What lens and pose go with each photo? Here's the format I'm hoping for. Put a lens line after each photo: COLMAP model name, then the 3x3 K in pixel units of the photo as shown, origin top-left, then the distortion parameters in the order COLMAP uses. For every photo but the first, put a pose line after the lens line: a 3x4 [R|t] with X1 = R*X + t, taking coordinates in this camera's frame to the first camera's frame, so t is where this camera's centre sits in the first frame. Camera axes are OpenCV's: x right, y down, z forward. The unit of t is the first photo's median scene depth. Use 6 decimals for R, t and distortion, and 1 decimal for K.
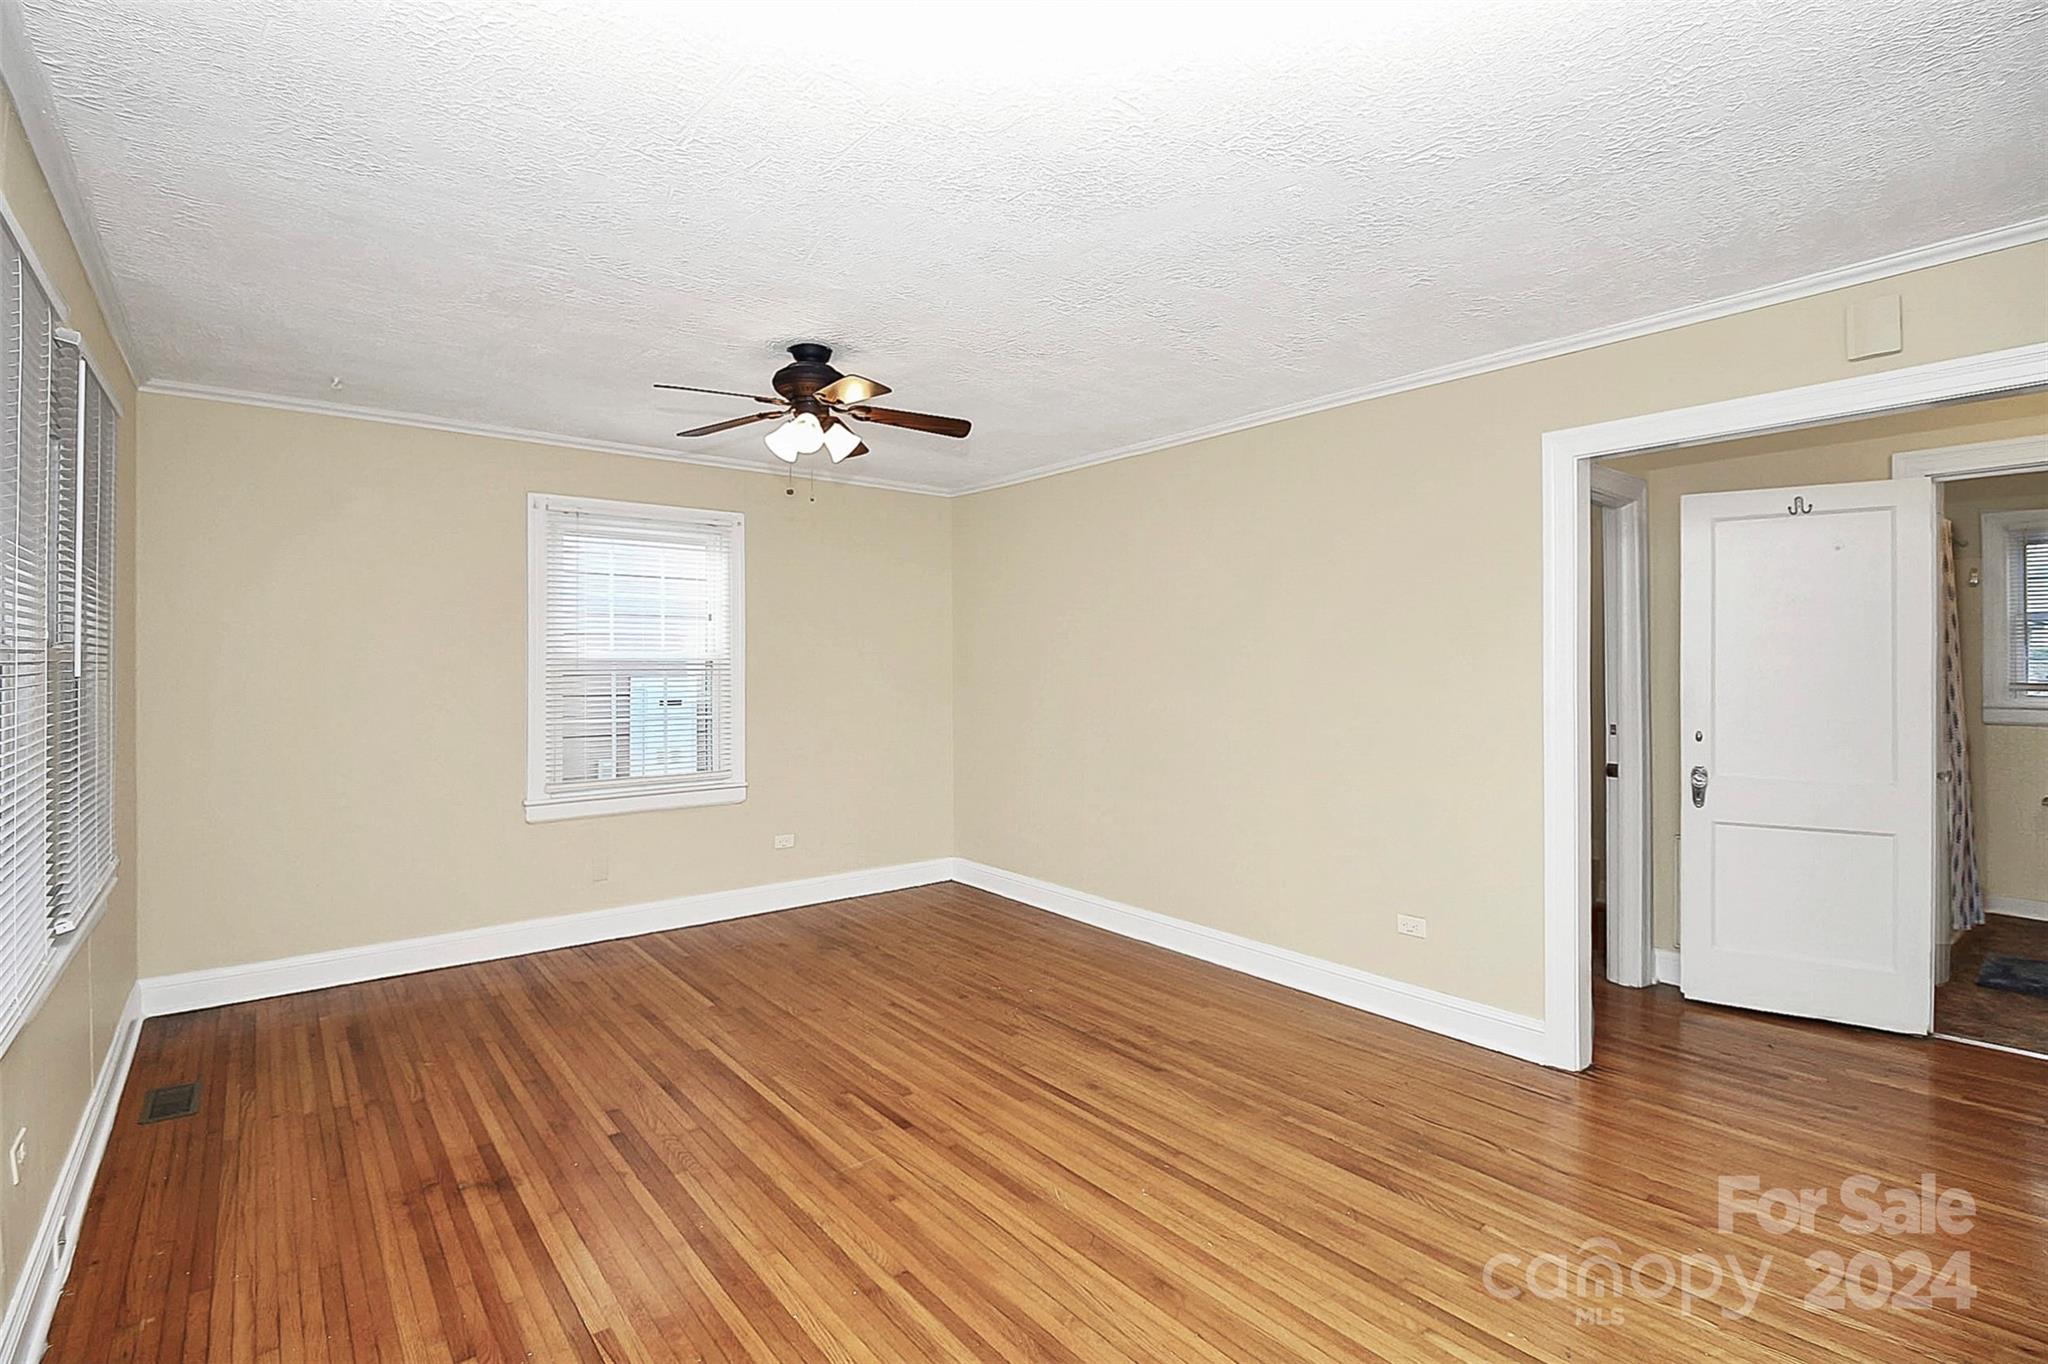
lens RADIAL K [[956.4, 0, 1032.7], [0, 956.4, 663.9], [0, 0, 1]] dist [-0.000562, -0.000352]
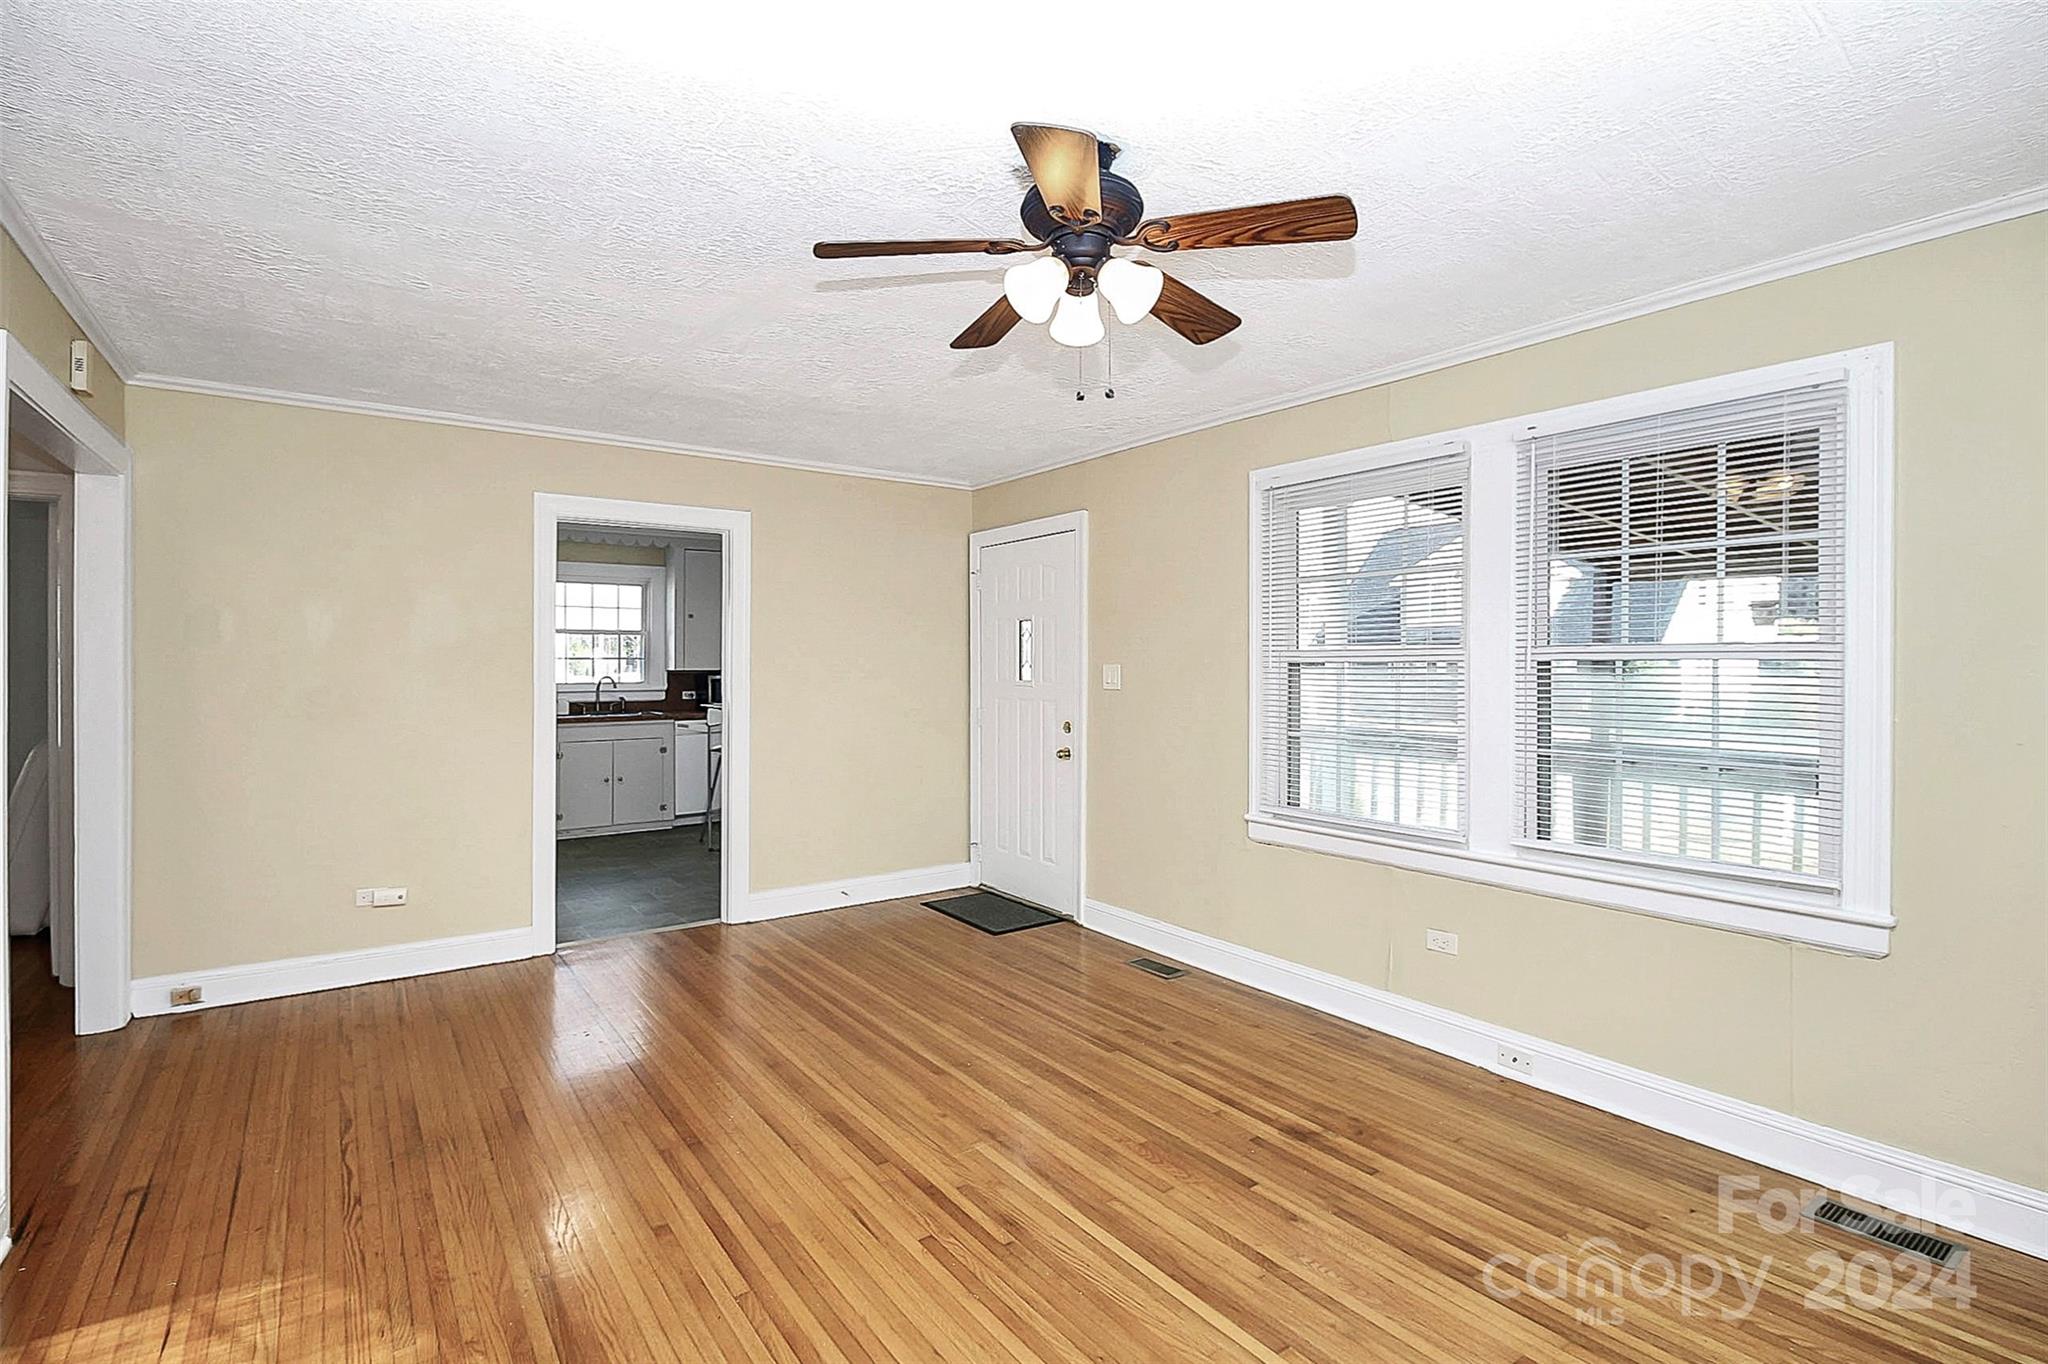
lens RADIAL K [[956.4, 0, 1032.7], [0, 956.4, 663.9], [0, 0, 1]] dist [-0.000562, -0.000352]
pose [[-0.998555, 0.000533, 0.053739, -0.253396], [0.000445, 0.999999, -0.001653, 0.002485], [-0.053739, -0.001627, -0.998554, 1.735257]]
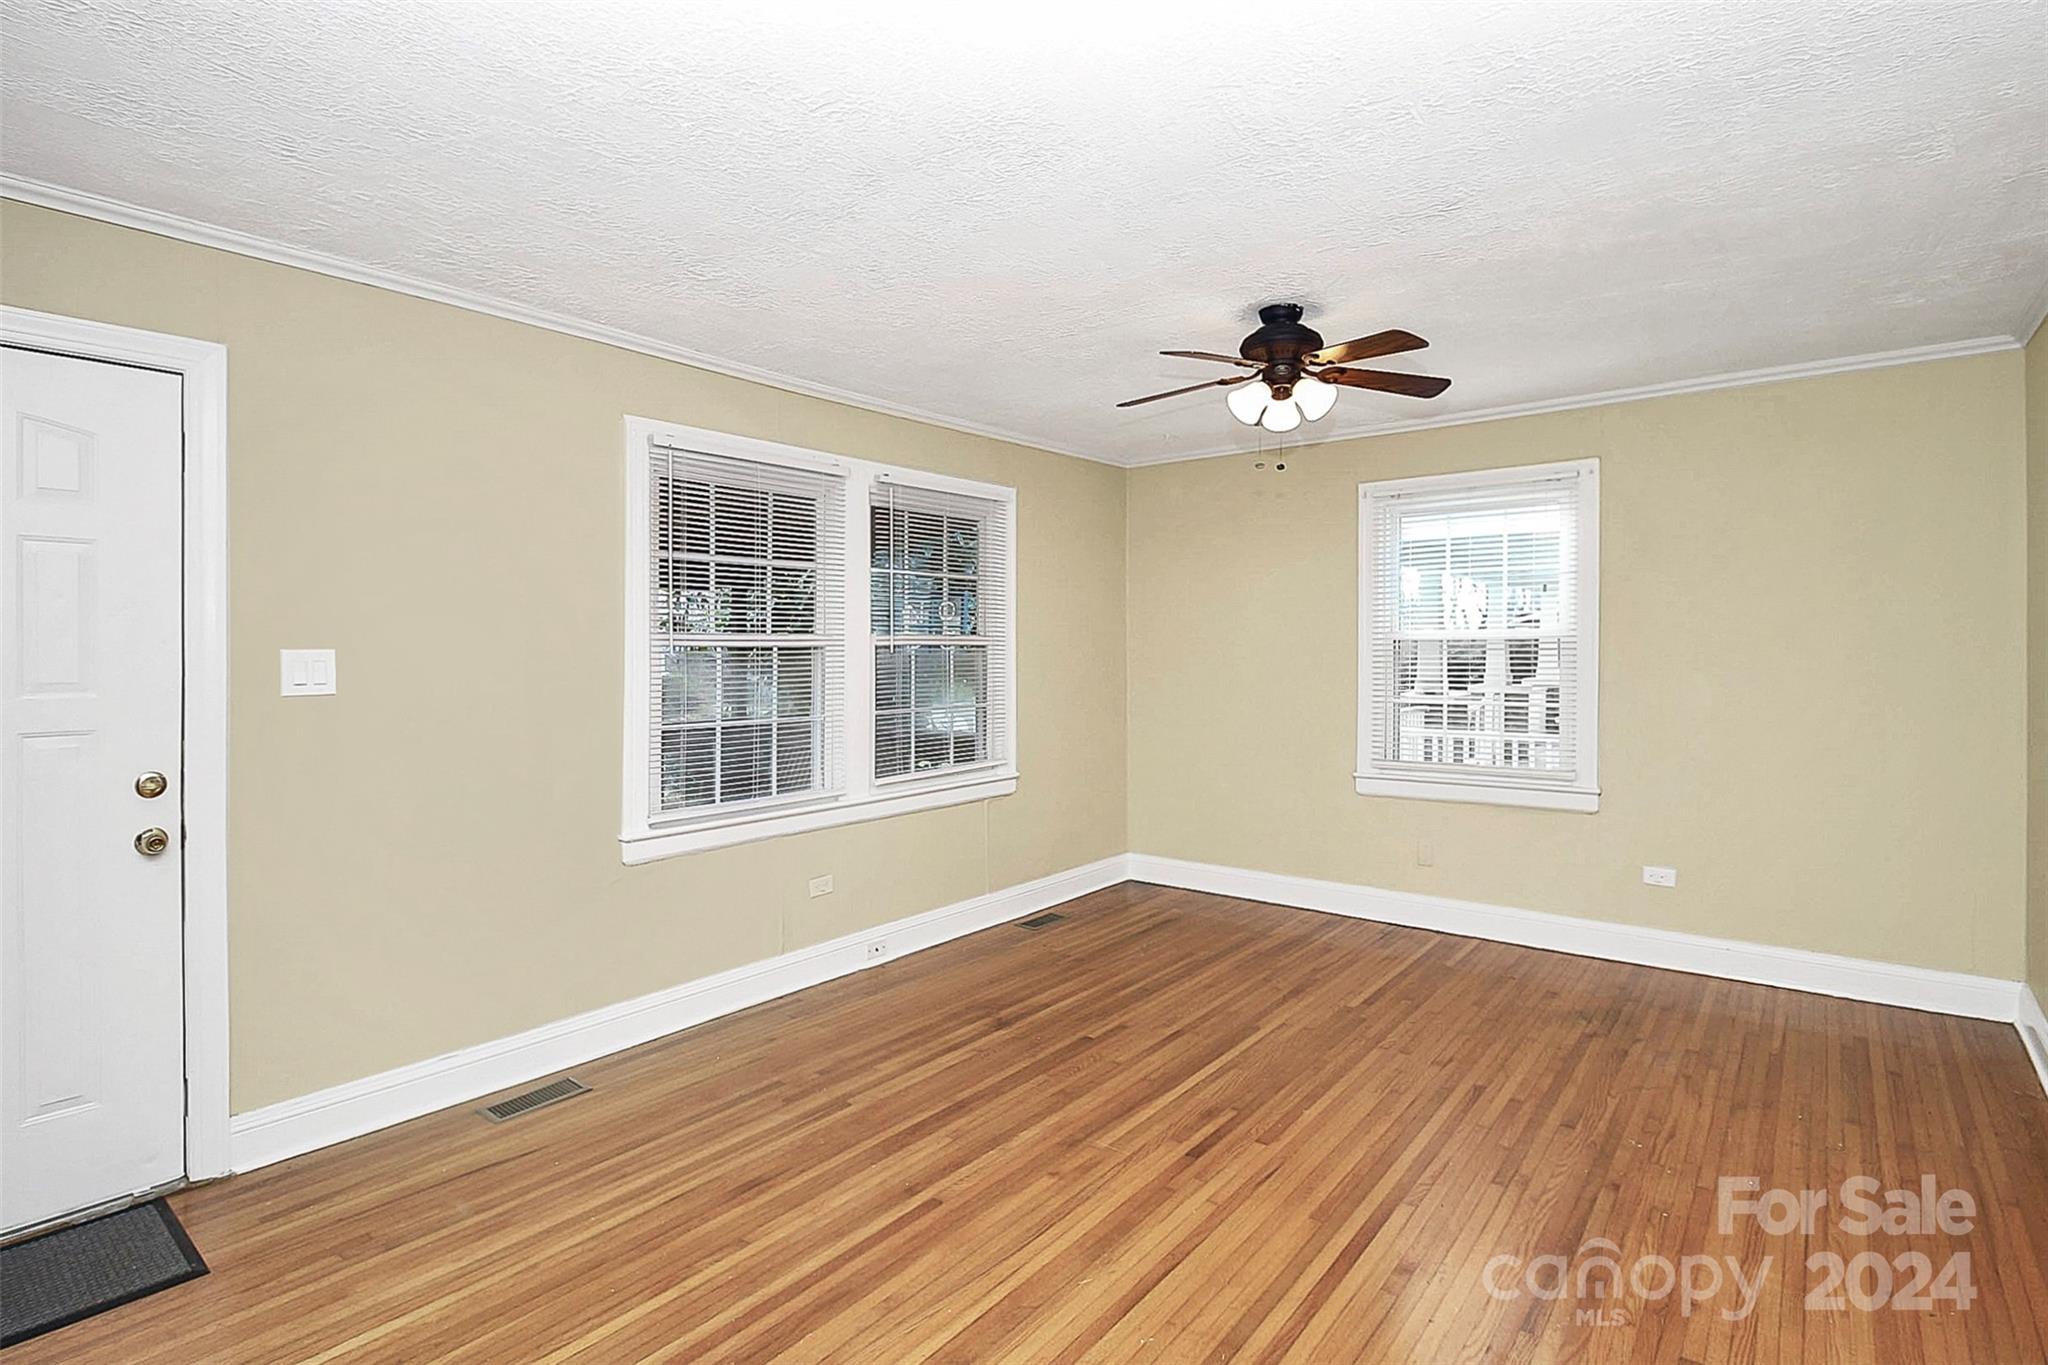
lens RADIAL K [[1005.0, 0, 1029.5], [0, 1005.0, 635.9], [0, 0, 1]] dist [-0.004428, -0.000713]
pose [[0.209405, -0.013273, -0.977739, 0.715711], [0.006676, 0.999904, -0.012144, 0.001668], [0.977806, -0.003984, 0.209474, 0.604117]]
